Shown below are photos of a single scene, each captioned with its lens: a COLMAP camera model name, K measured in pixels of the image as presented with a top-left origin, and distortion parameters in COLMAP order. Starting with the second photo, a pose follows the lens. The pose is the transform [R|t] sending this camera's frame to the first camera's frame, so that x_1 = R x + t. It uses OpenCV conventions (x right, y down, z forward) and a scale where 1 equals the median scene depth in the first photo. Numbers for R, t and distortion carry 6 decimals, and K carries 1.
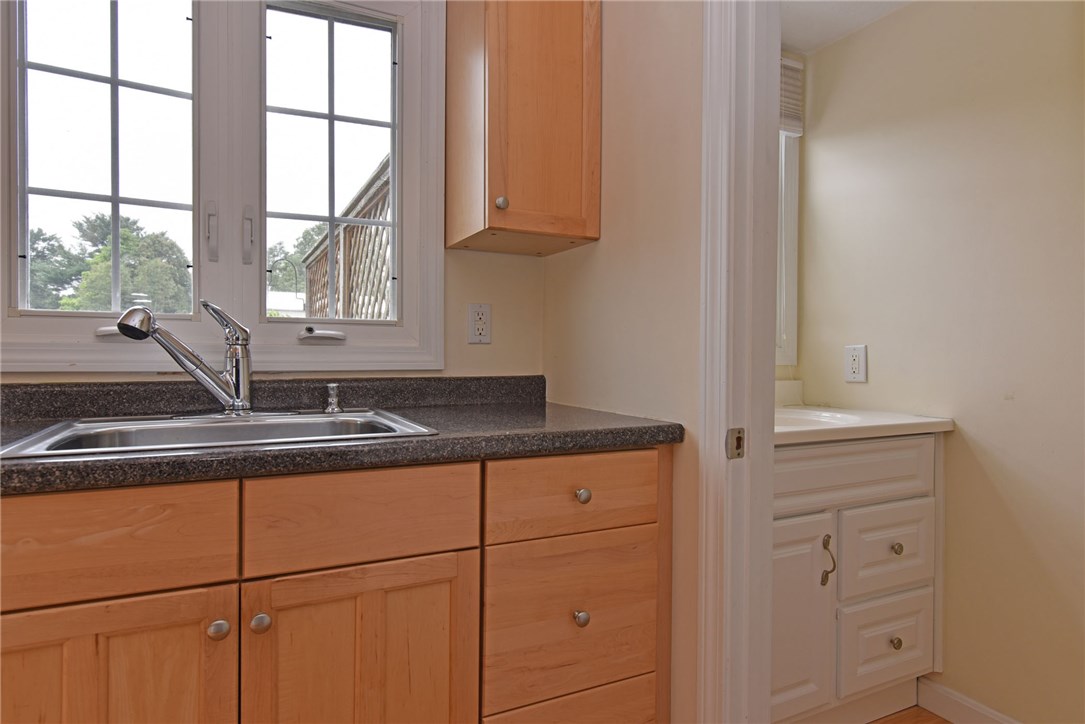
lens RADIAL K [[621.5, 0, 542.8], [0, 621.5, 359.6], [0, 0, 1]] dist [-0.011182, -0.002669]
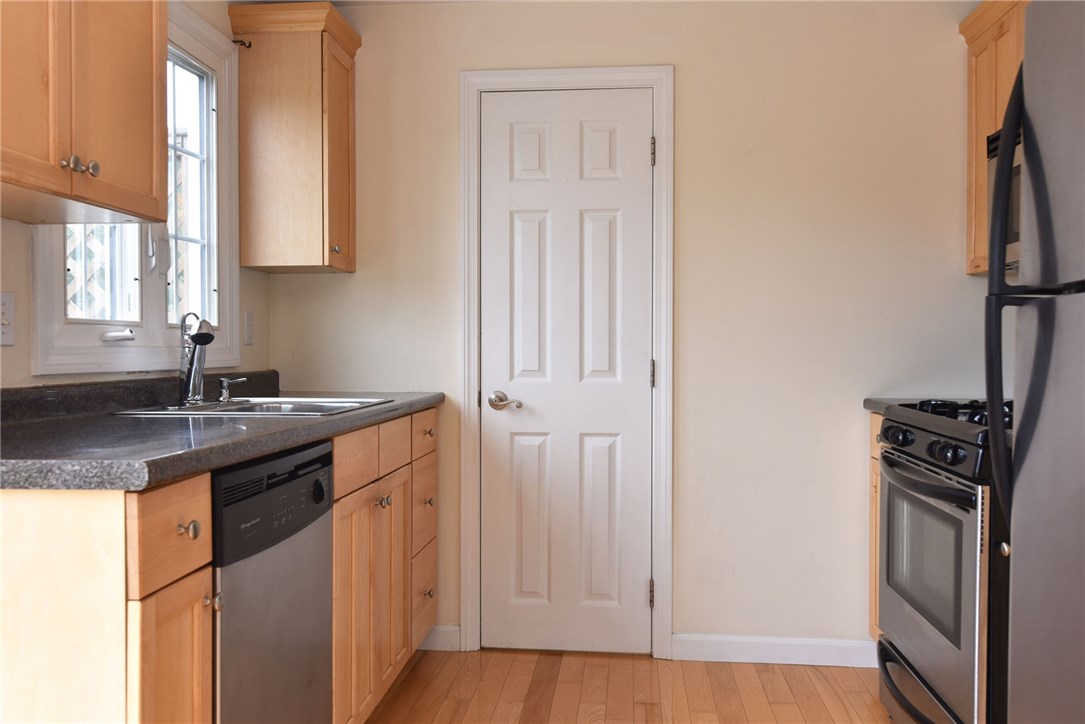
lens RADIAL K [[939.0, 0, 544.4], [0, 939.0, 363.6], [0, 0, 1]] dist [0.012390, -0.017793]
pose [[0.517213, -0.019360, 0.855637, -1.616932], [0.018227, 0.999767, 0.011604, -0.000699], [-0.855662, 0.009594, 0.517446, -0.520932]]
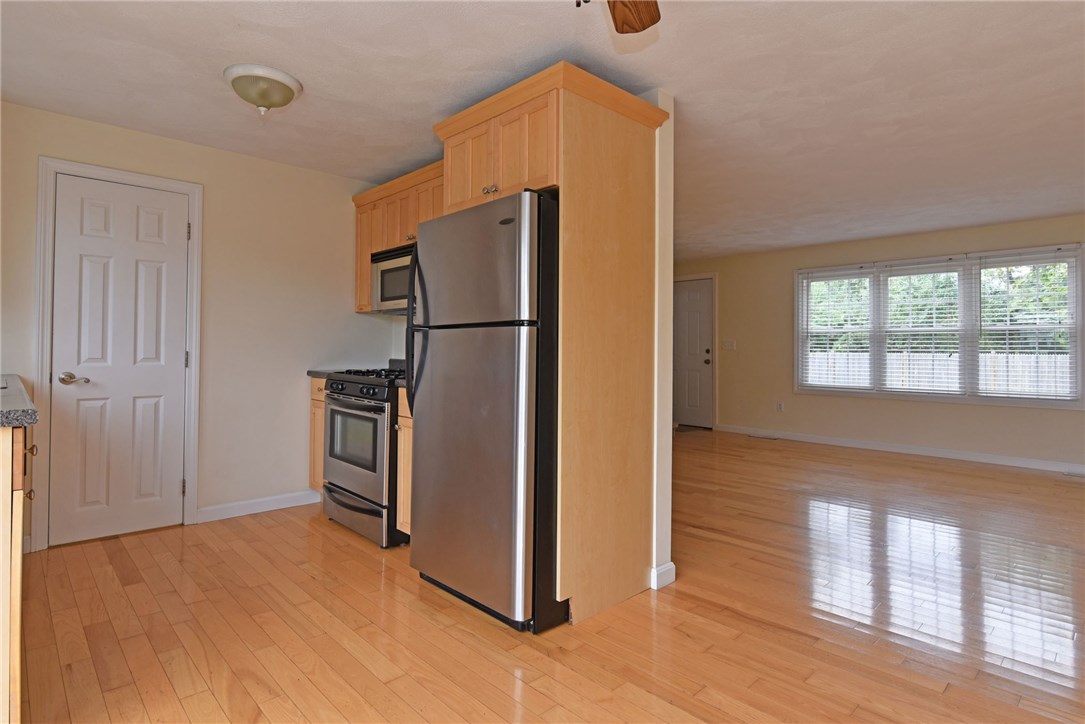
lens RADIAL K [[552.6, 0, 530.7], [0, 552.6, 340.4], [0, 0, 1]] dist [-0.008170, 0.000647]
pose [[-0.288138, 0.002322, 0.957586, -2.135714], [0.005649, 0.999984, -0.000725, -0.014307], [-0.957572, 0.005200, -0.288146, -0.291214]]
